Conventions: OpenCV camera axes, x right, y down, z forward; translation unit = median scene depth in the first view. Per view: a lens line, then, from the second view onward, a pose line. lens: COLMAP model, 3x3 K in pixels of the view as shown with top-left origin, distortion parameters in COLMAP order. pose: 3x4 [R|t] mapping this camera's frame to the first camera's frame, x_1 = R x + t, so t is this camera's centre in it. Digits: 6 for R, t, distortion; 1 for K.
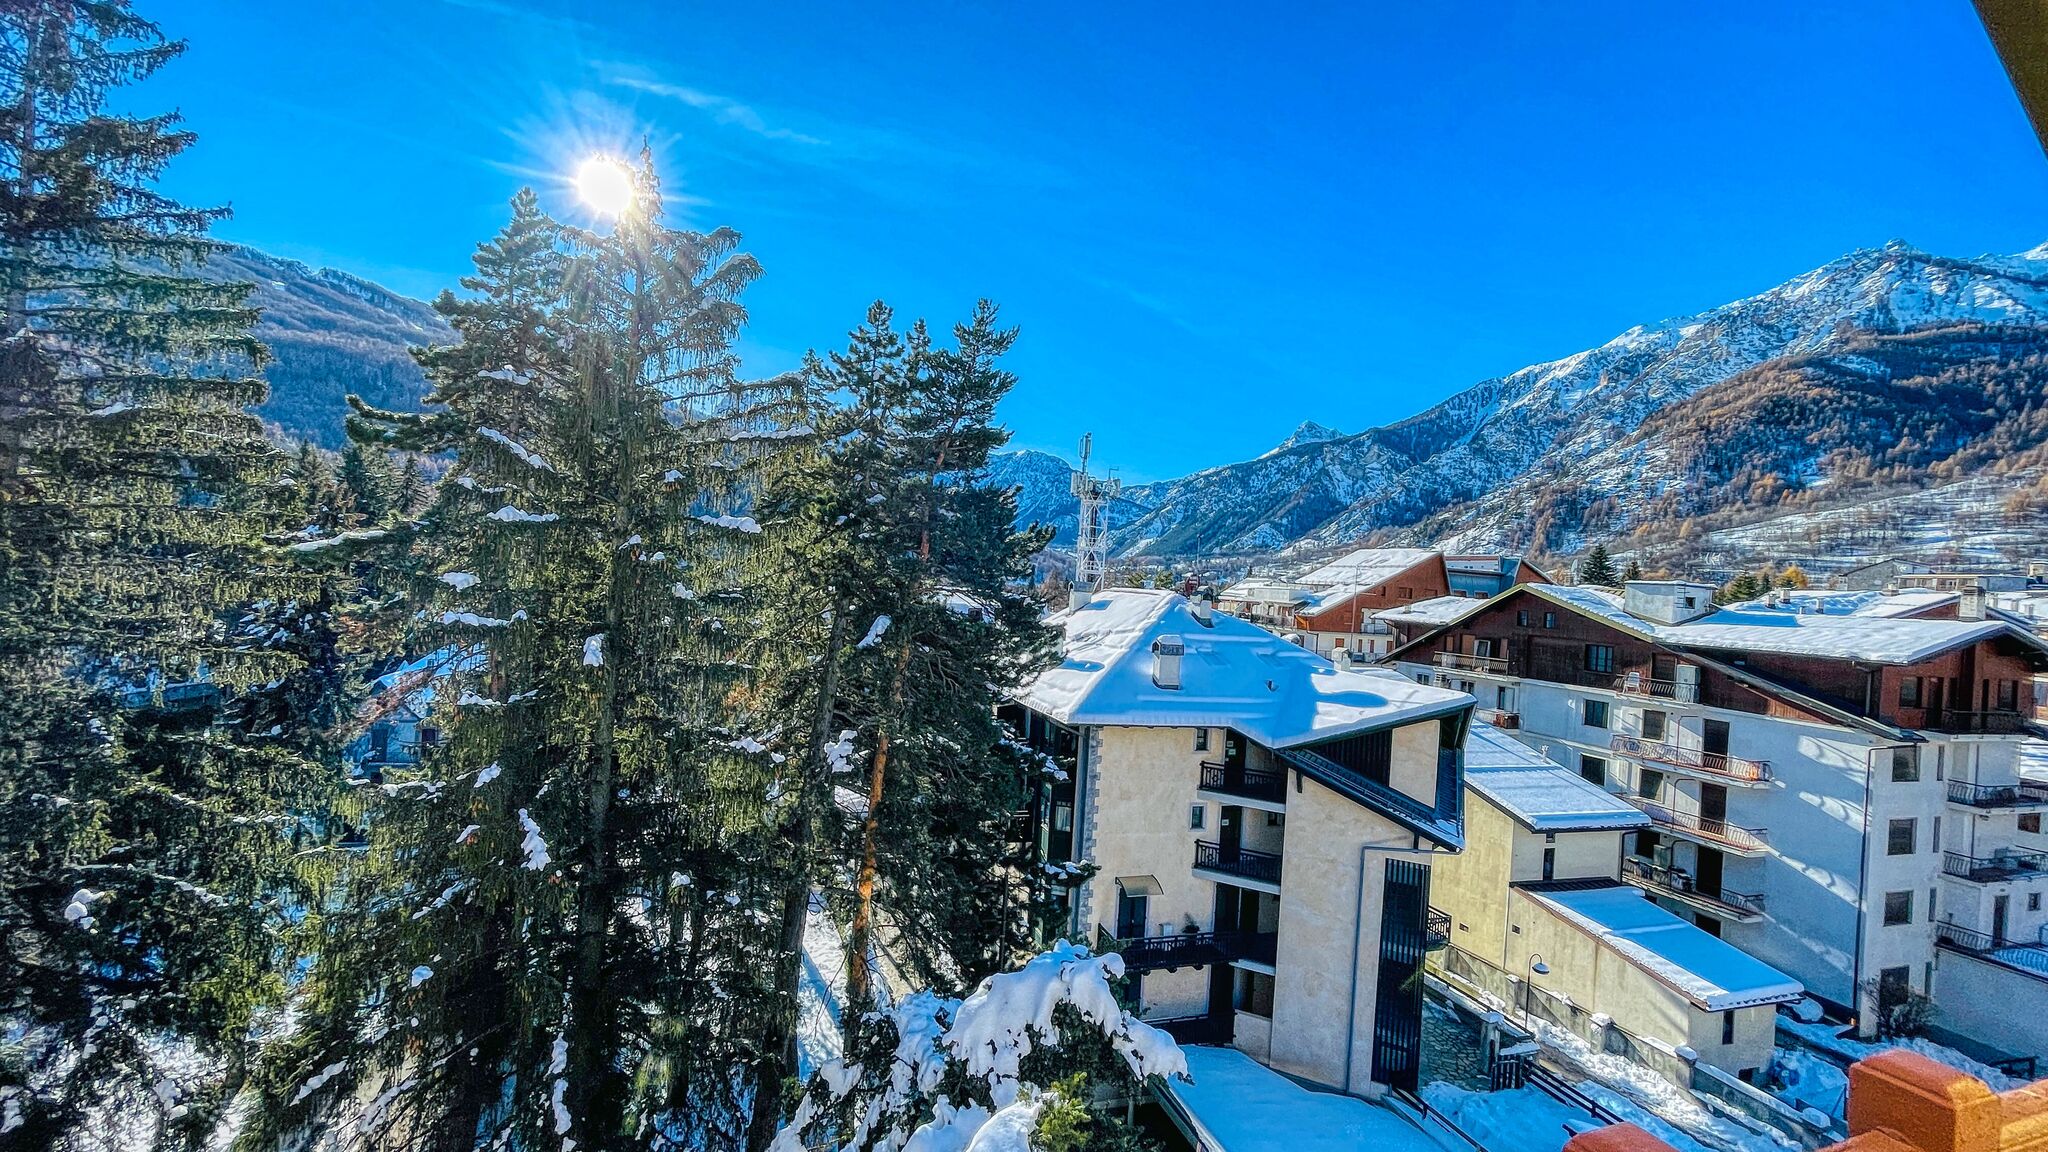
lens RADIAL K [[827.7, 0, 1027.9], [0, 827.7, 576.3], [0, 0, 1]] dist [0.000639, 0.000743]
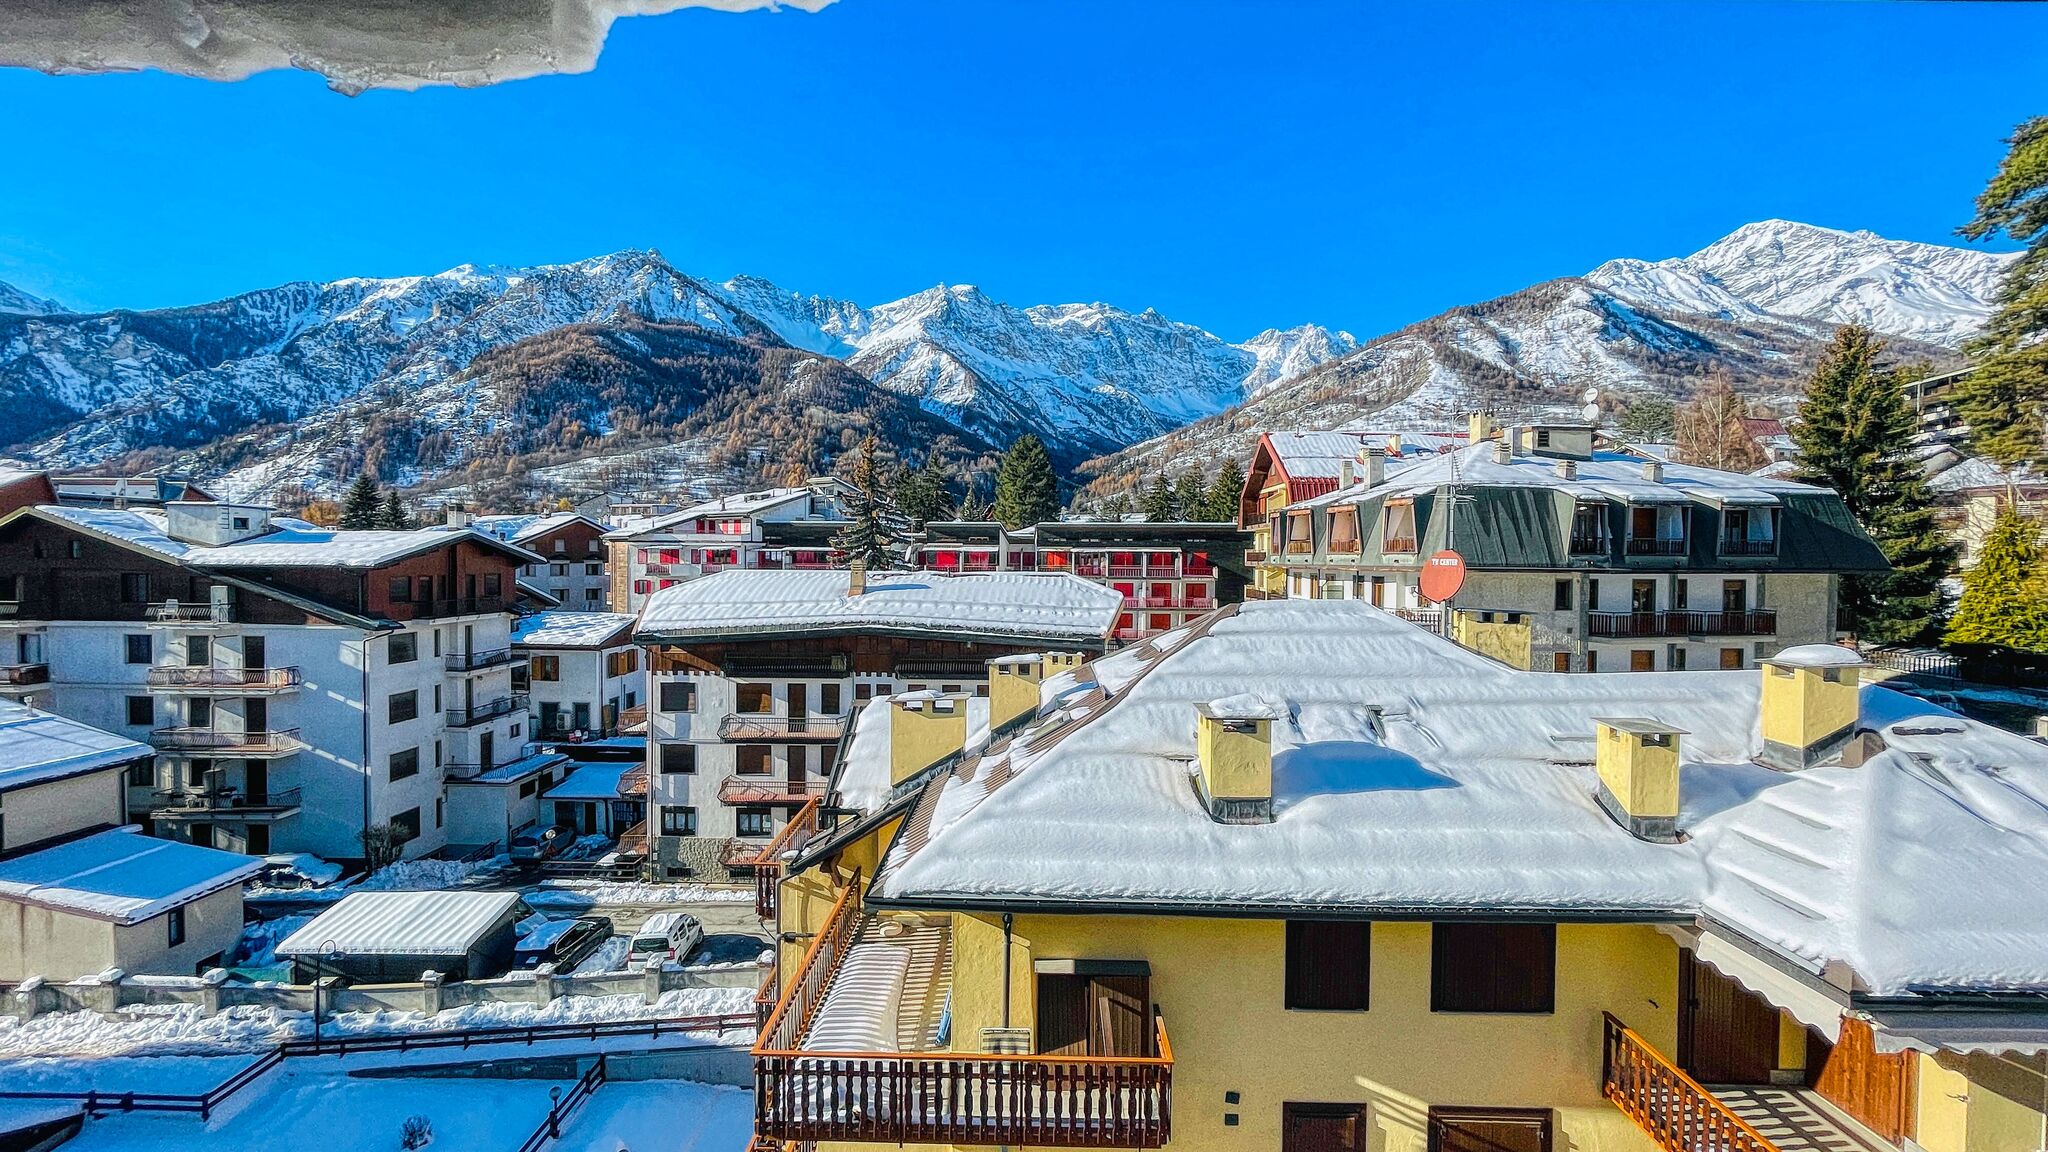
lens RADIAL K [[827.7, 0, 1018.8], [0, 827.7, 565.0], [0, 0, 1]] dist [0.000639, 0.000743]
pose [[0.354581, -0.071208, 0.932310, 0.080900], [0.010114, 0.997330, 0.072327, 0.007761], [-0.934971, -0.016217, 0.354354, -0.096804]]
